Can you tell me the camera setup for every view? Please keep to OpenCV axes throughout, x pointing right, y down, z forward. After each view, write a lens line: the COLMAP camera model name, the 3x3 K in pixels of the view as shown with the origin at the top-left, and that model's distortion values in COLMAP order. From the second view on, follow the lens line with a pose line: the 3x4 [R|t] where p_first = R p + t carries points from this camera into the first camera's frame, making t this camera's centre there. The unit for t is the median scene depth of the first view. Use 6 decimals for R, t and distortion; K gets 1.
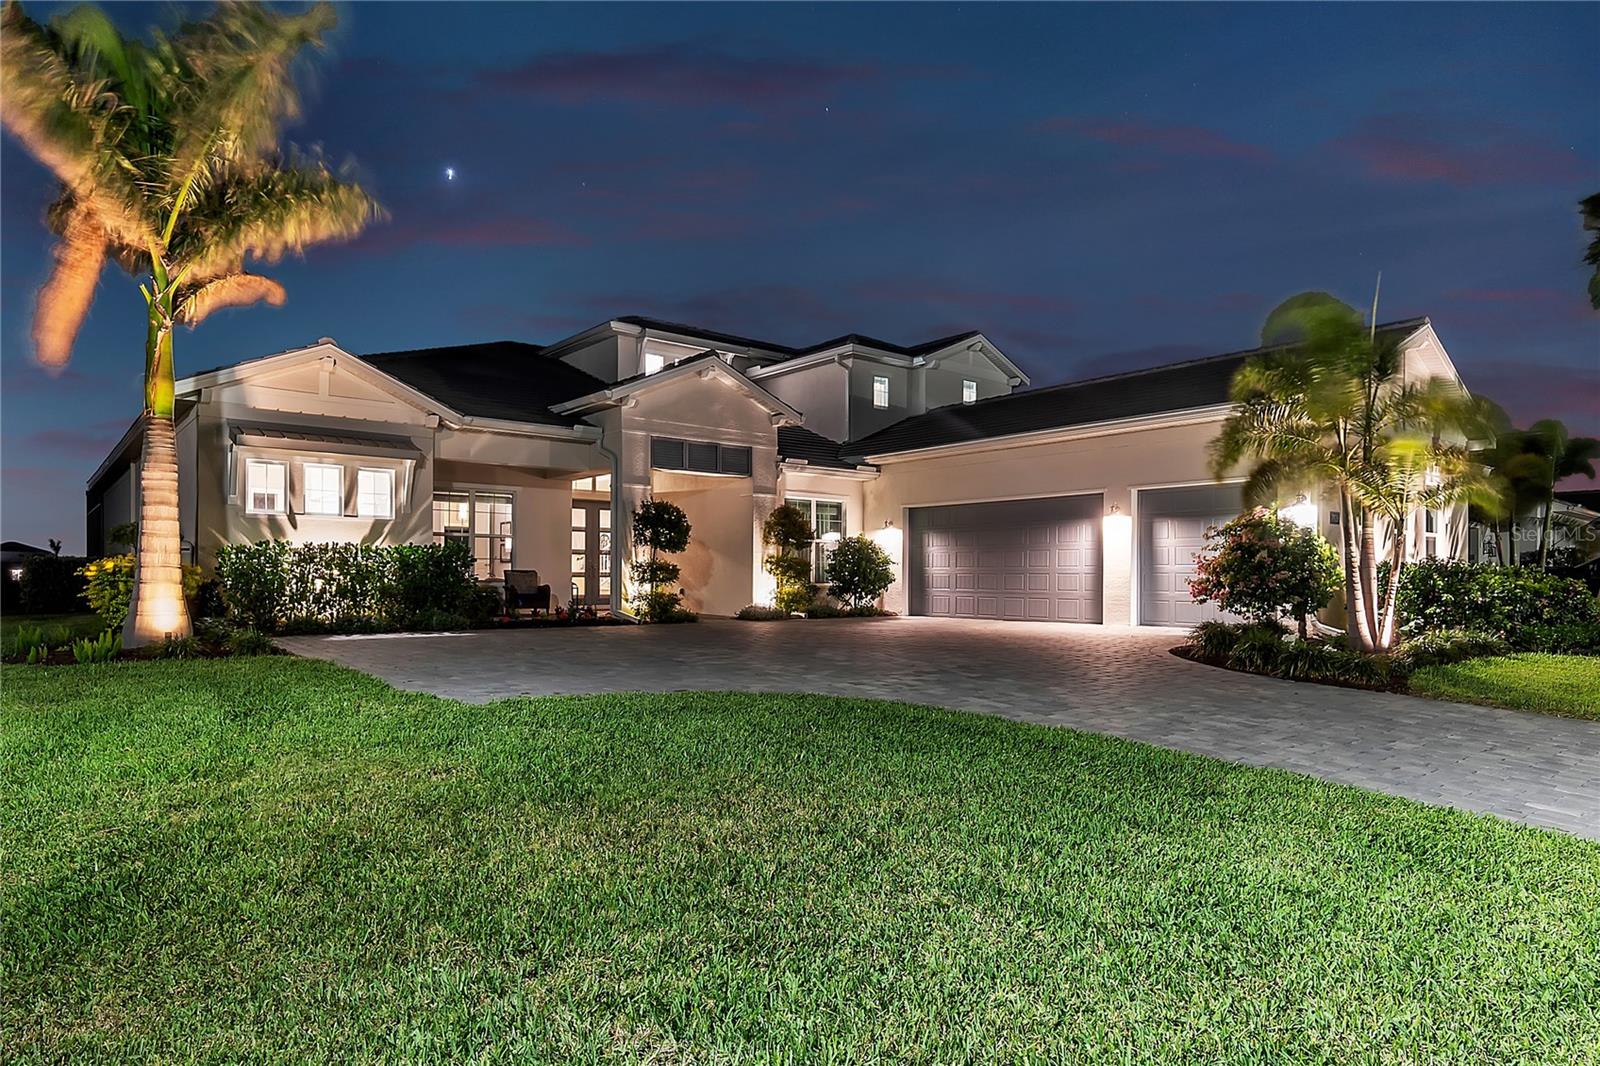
lens RADIAL K [[926.7, 0, 799.2], [0, 926.7, 584.9], [0, 0, 1]] dist [-0.000679, 0.000006]
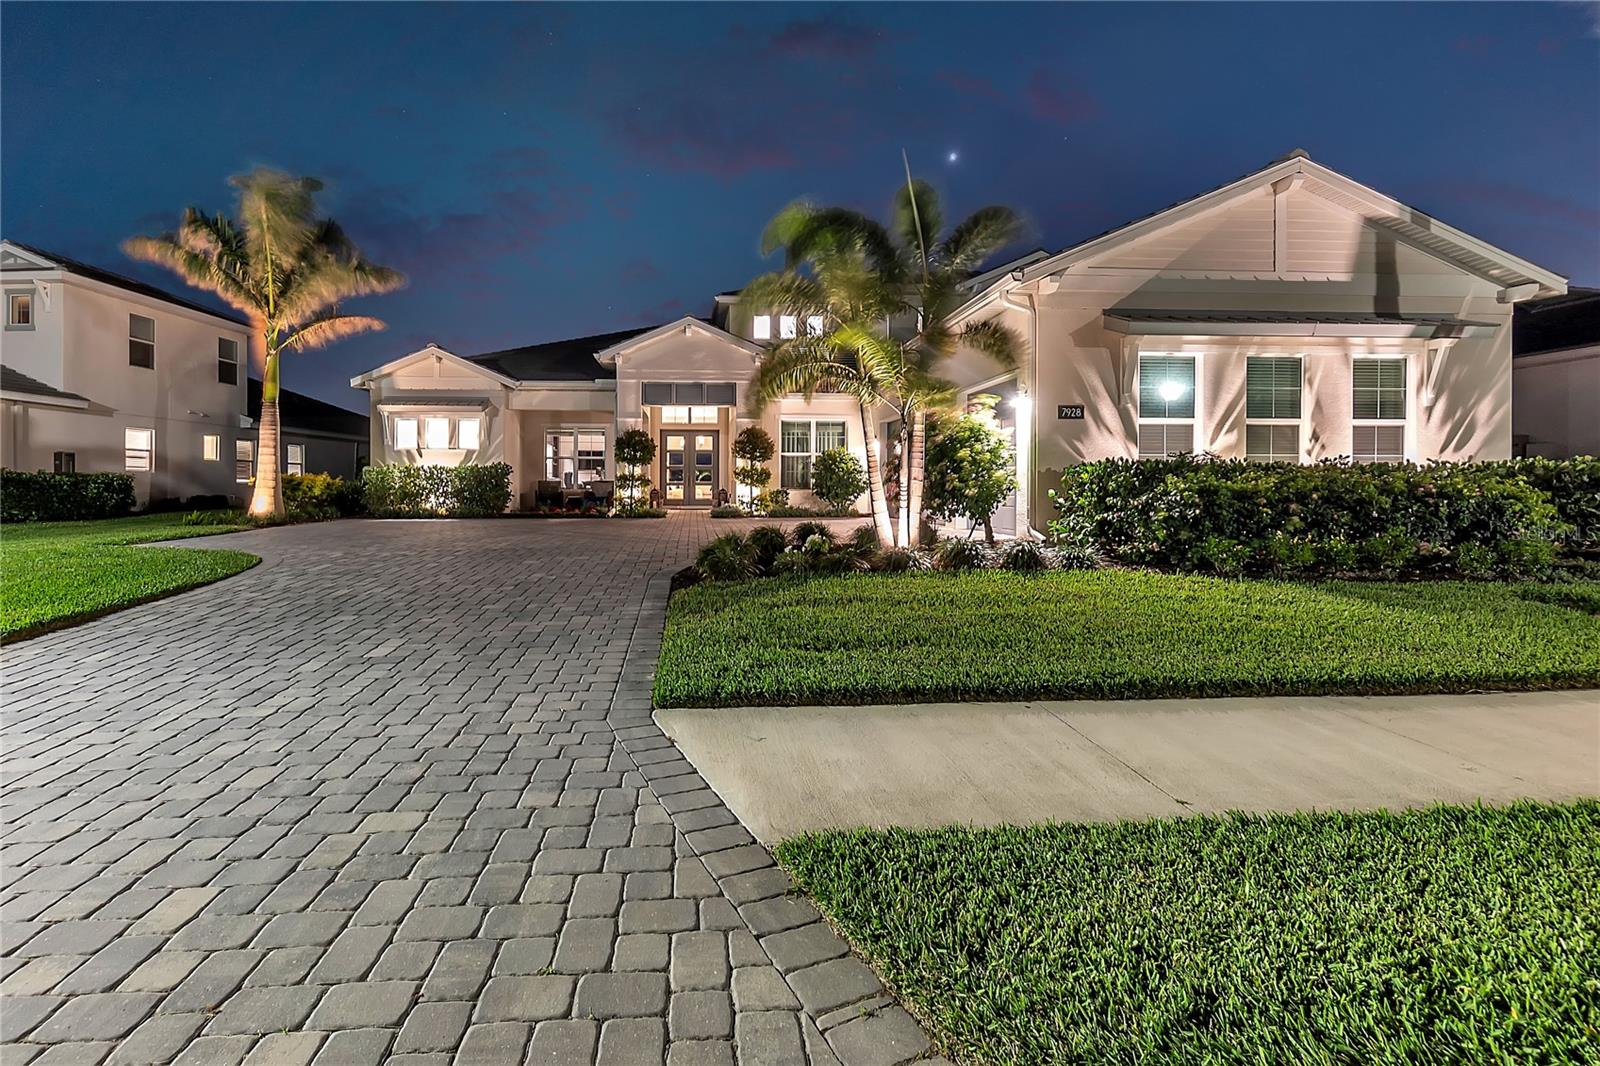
lens RADIAL K [[695.0, 0, 794.1], [0, 695.0, 525.2], [0, 0, 1]] dist [-0.000690, -0.000082]
pose [[0.806541, 0.031377, -0.590344, 0.659977], [-0.002759, 0.998779, 0.049315, 0.000752], [0.591171, -0.038146, 0.805643, 0.300771]]
